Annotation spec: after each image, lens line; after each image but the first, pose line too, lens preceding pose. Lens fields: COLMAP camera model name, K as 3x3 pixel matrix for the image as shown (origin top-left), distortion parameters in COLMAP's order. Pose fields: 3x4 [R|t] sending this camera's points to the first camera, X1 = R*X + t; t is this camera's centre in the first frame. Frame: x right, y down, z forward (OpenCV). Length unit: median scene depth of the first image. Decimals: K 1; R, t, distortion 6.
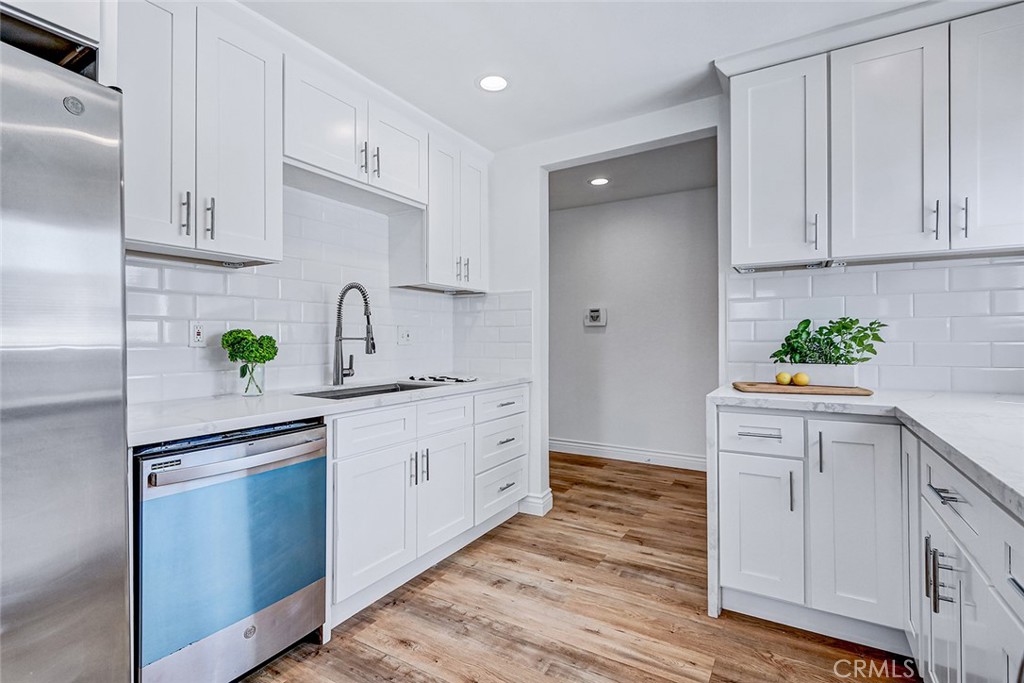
lens RADIAL K [[469.6, 0, 499.1], [0, 469.6, 344.8], [0, 0, 1]] dist [0.005318, -0.003195]
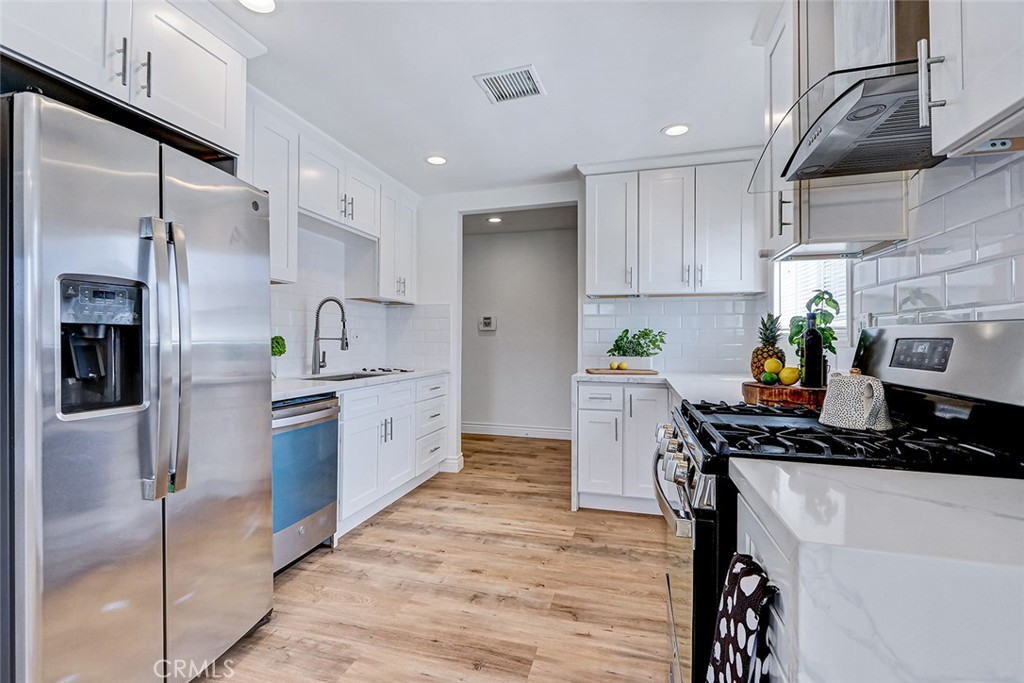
lens RADIAL K [[469.6, 0, 502.6], [0, 469.6, 341.4], [0, 0, 1]] dist [0.005318, -0.003195]
pose [[0.960814, 0.004889, 0.277150, -0.203852], [-0.002715, 0.999962, -0.008229, 0.001641], [-0.277179, 0.007154, 0.960792, -0.426905]]
